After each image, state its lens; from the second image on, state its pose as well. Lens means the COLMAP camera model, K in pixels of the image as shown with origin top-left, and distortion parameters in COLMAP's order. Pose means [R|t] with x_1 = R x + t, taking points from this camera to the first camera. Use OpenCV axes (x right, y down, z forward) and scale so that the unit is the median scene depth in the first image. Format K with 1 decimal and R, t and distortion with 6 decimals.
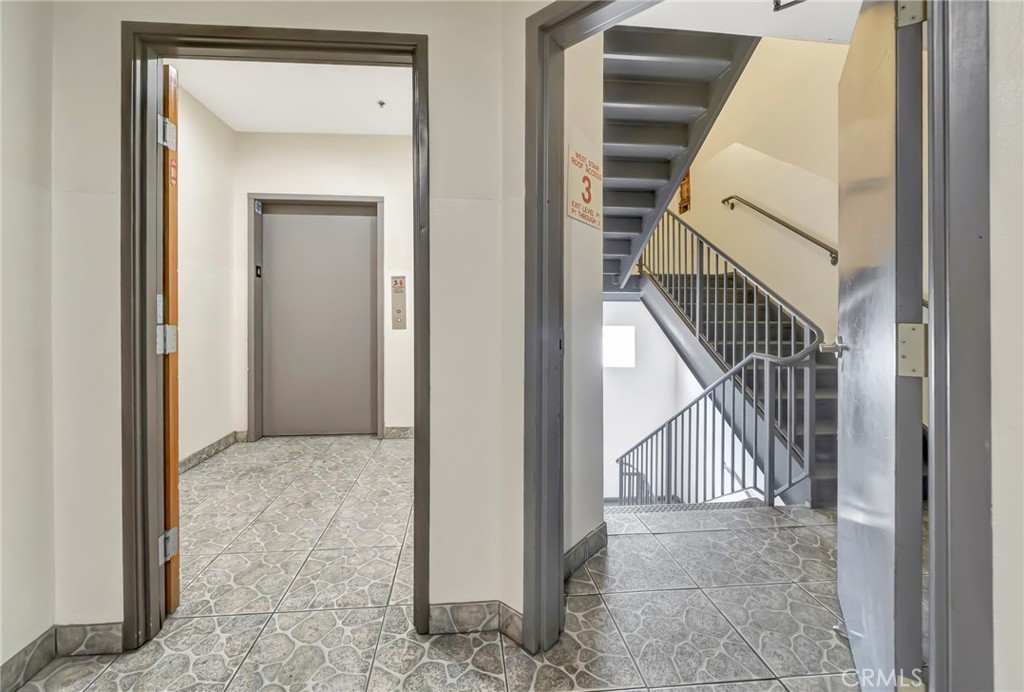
lens RADIAL K [[467.7, 0, 508.1], [0, 467.7, 309.5], [0, 0, 1]] dist [-0.002057, -0.000235]
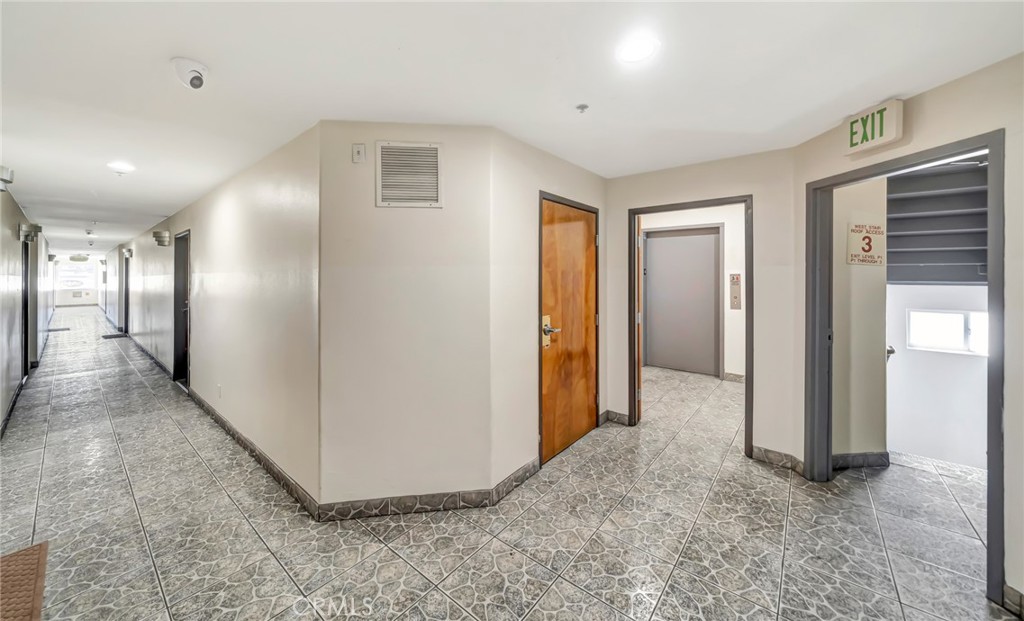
lens RADIAL K [[366.4, 0, 509.7], [0, 366.4, 276.0], [0, 0, 1]] dist [-0.000591, -0.000115]
pose [[0.712484, 0.000736, -0.701688, 0.176741], [-0.003874, 0.999988, -0.002884, -0.134717], [0.701678, 0.004773, 0.712479, -0.814126]]
